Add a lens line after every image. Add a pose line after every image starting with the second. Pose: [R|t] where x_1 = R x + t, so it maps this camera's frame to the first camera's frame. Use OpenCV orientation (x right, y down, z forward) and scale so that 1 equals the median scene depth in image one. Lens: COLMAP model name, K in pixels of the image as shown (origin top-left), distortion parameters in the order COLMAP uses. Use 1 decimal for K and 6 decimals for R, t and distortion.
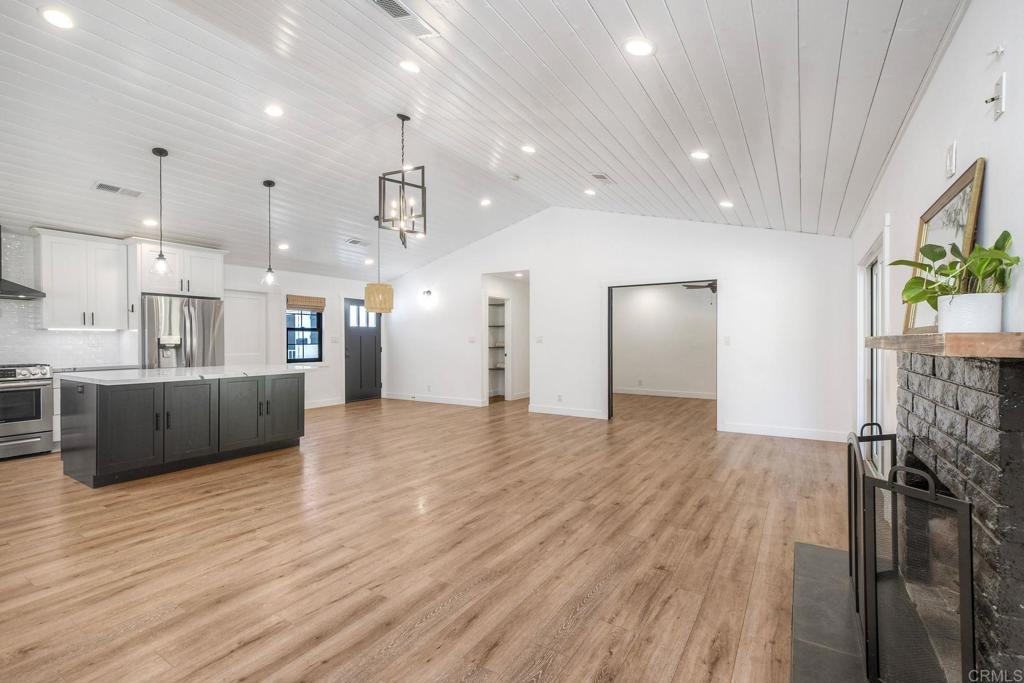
lens RADIAL K [[457.6, 0, 519.7], [0, 457.6, 341.9], [0, 0, 1]] dist [0.000326, 0.001748]
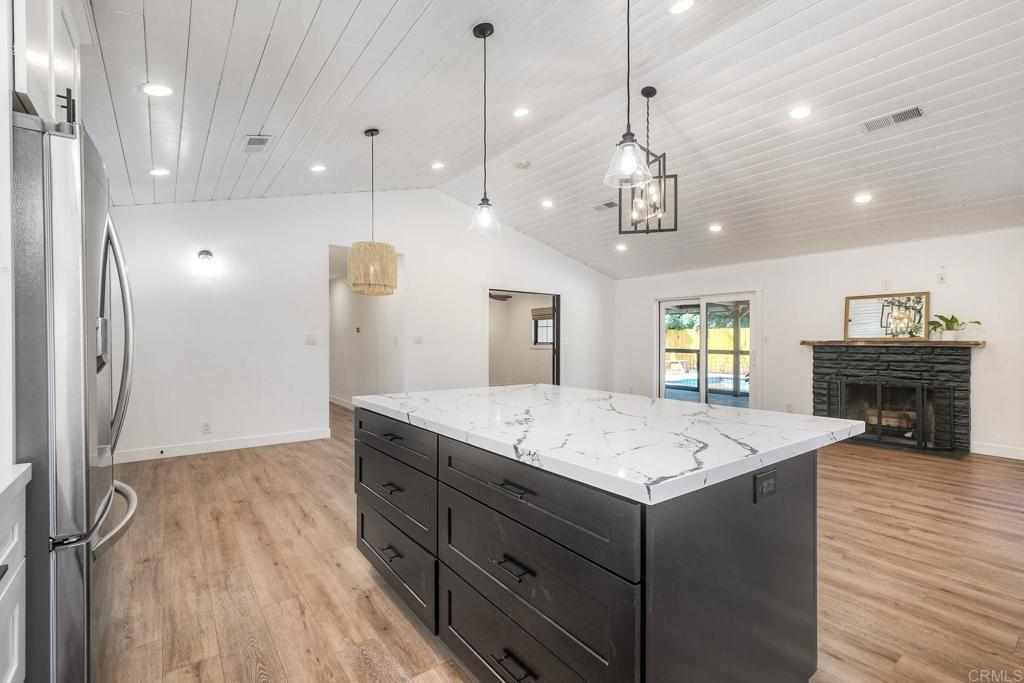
lens RADIAL K [[457.6, 0, 509.7], [0, 457.6, 345.4], [0, 0, 1]] dist [0.000326, 0.001748]
pose [[0.361815, -0.009767, 0.932199, -0.908965], [0.001581, 0.999950, 0.009863, -0.003122], [-0.932249, -0.002095, 0.361812, 0.717555]]
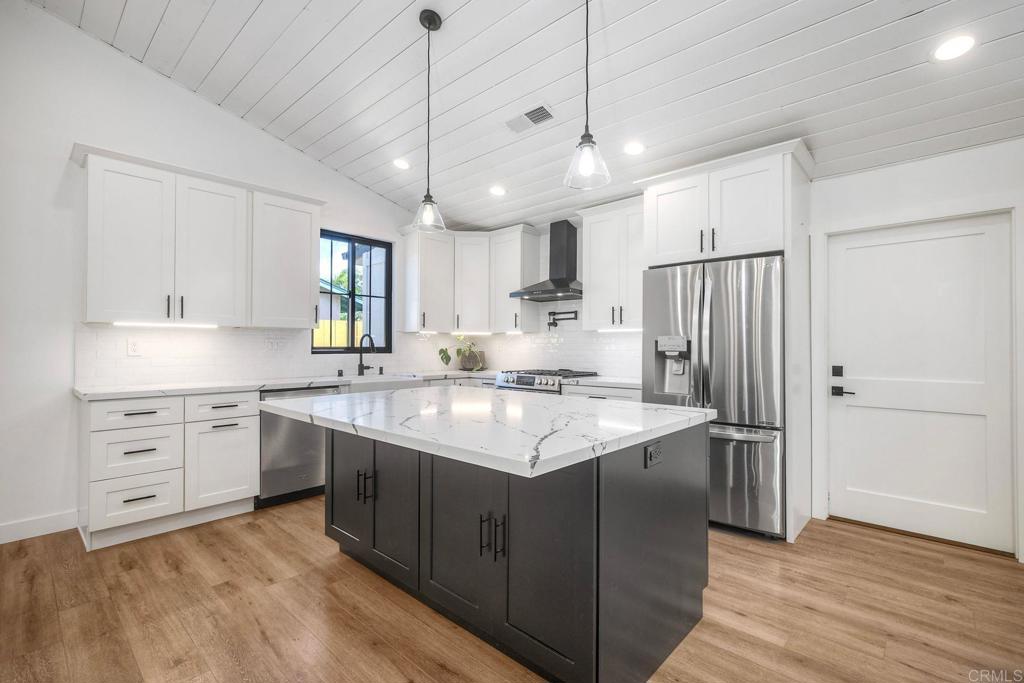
lens RADIAL K [[457.6, 0, 506.8], [0, 457.6, 343.6], [0, 0, 1]] dist [0.000326, 0.001748]
pose [[-0.190170, -0.003802, -0.981744, -0.178396], [-0.005982, 0.999978, -0.002714, -0.002088], [0.981733, 0.005357, -0.190188, 0.910676]]
